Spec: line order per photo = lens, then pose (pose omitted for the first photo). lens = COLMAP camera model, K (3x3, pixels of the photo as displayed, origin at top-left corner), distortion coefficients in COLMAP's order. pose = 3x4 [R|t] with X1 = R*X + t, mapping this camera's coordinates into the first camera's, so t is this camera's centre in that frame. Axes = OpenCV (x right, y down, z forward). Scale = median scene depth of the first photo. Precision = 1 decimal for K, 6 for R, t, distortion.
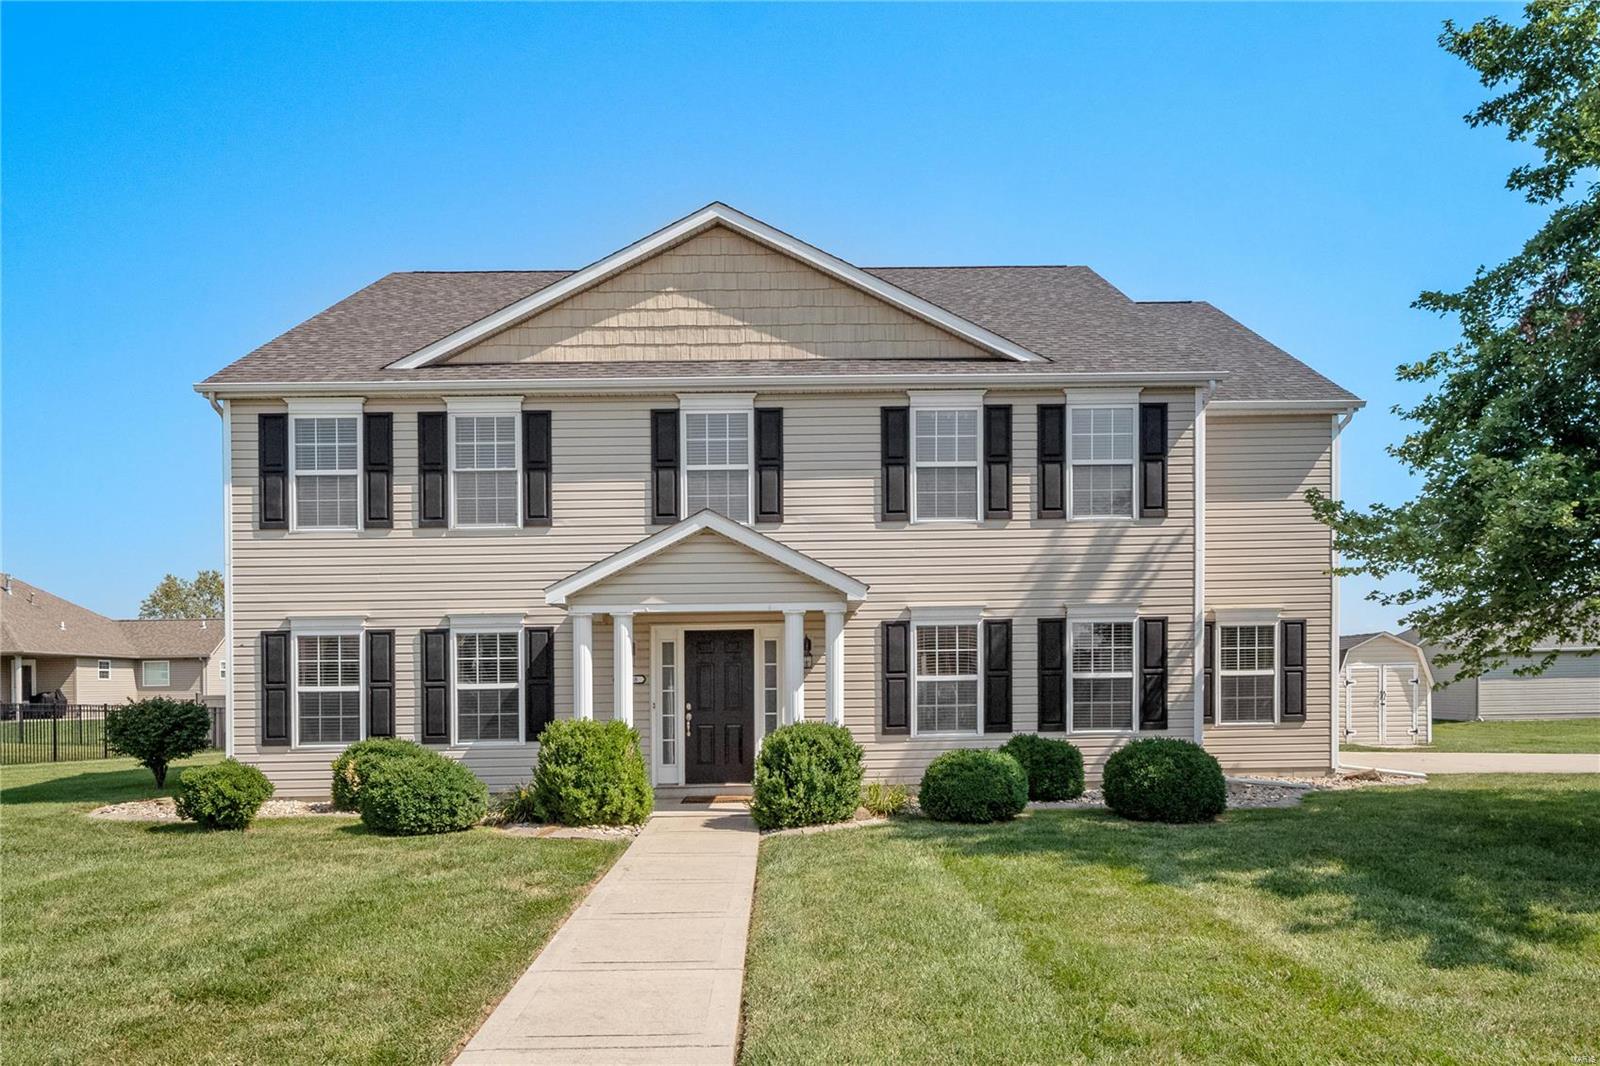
lens RADIAL K [[1118.6, 0, 800.4], [0, 1118.6, 638.5], [0, 0, 1]] dist [0.002050, -0.001738]
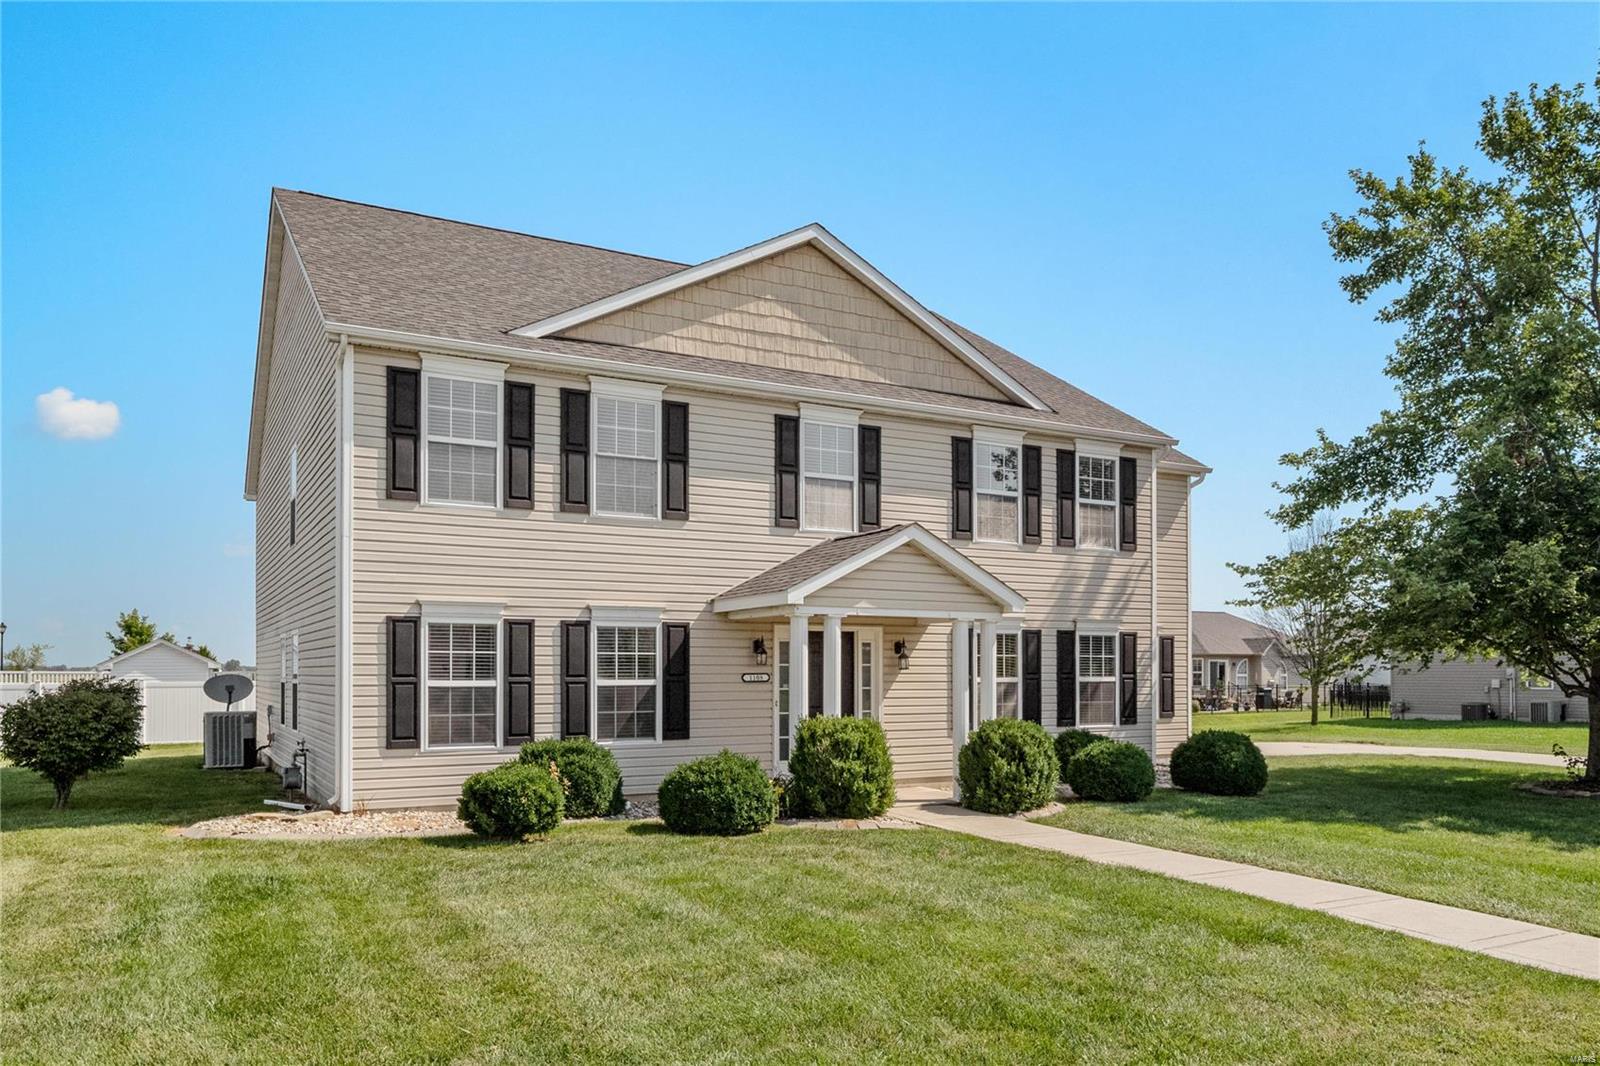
lens RADIAL K [[1311.6, 0, 756.8], [0, 1311.6, 591.2], [0, 0, 1]] dist [0.006266, 0.001337]
pose [[0.855870, 0.047437, 0.515010, -0.760486], [-0.027809, 0.998565, -0.045763, 0.012890], [-0.516442, 0.024845, 0.855961, -0.017182]]
